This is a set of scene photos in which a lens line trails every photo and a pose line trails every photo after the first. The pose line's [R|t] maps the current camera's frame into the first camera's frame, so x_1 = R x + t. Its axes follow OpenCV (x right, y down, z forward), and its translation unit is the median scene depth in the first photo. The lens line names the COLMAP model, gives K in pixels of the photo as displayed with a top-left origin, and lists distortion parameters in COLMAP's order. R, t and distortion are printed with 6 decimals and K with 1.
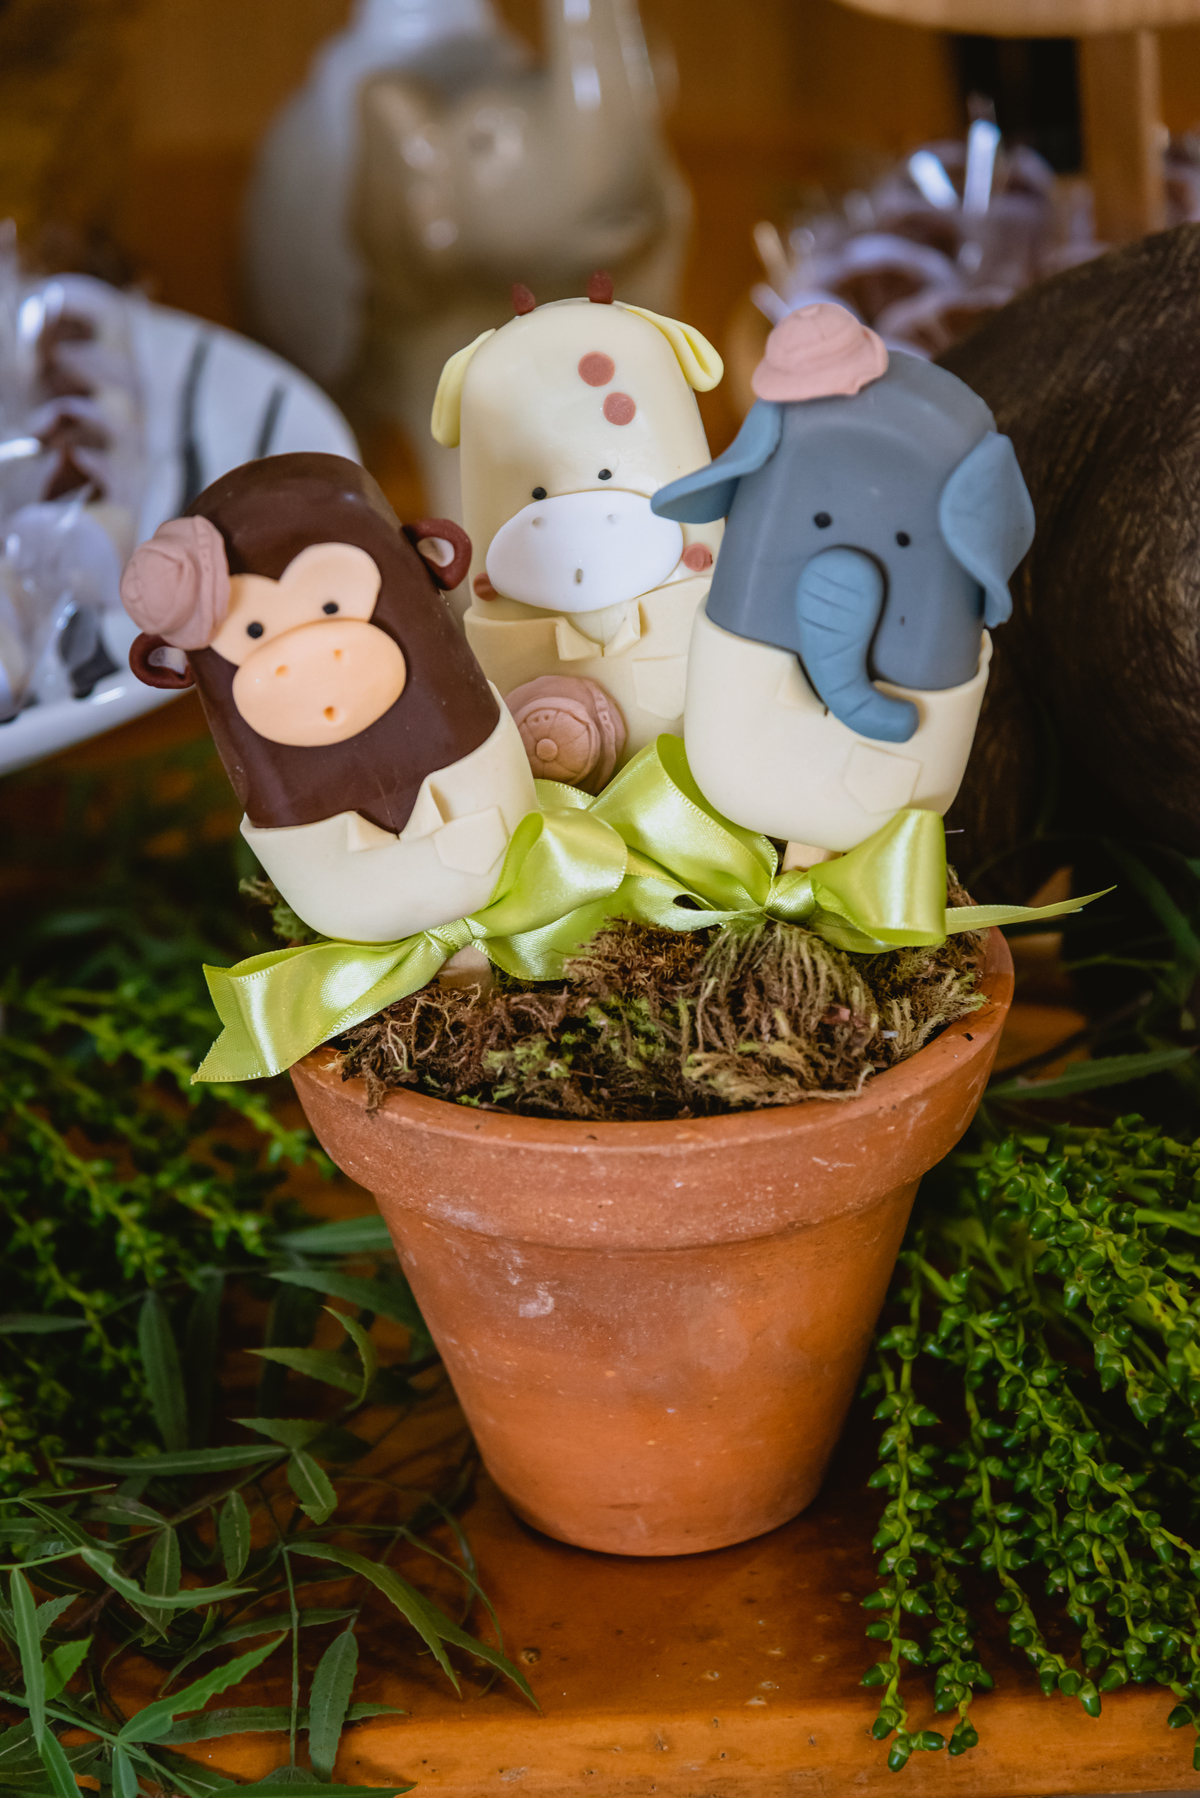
lens RADIAL K [[6241.4, 0, 600.0], [0, 6241.4, 899.0], [0, 0, 1]] dist [0.145603, -1.444481]
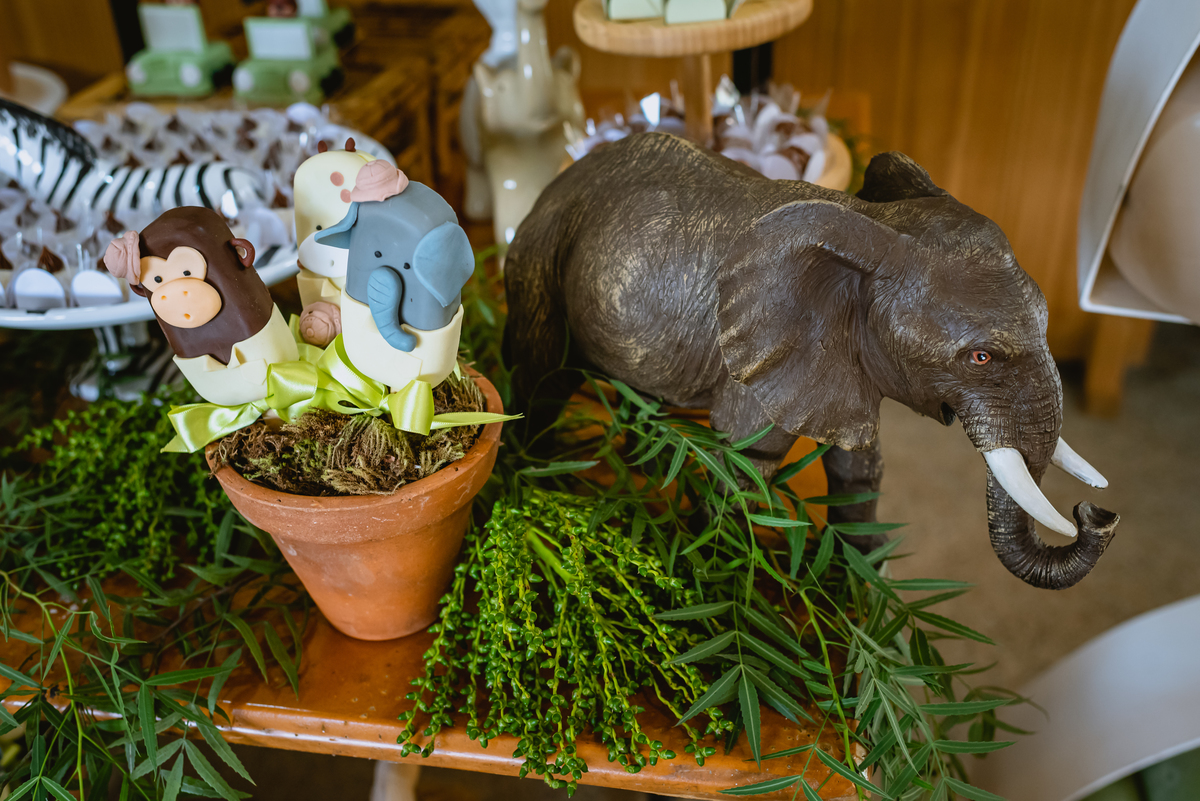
lens RADIAL K [[1242.1, 0, 600.5], [0, 1242.1, 386.6], [0, 0, 1]] dist [0.059239, -0.007001]
pose [[0.969182, 0.106810, -0.221985, 0.218068], [-0.081552, 0.989417, 0.120014, -0.072454], [0.232455, -0.098212, 0.967636, 0.553750]]
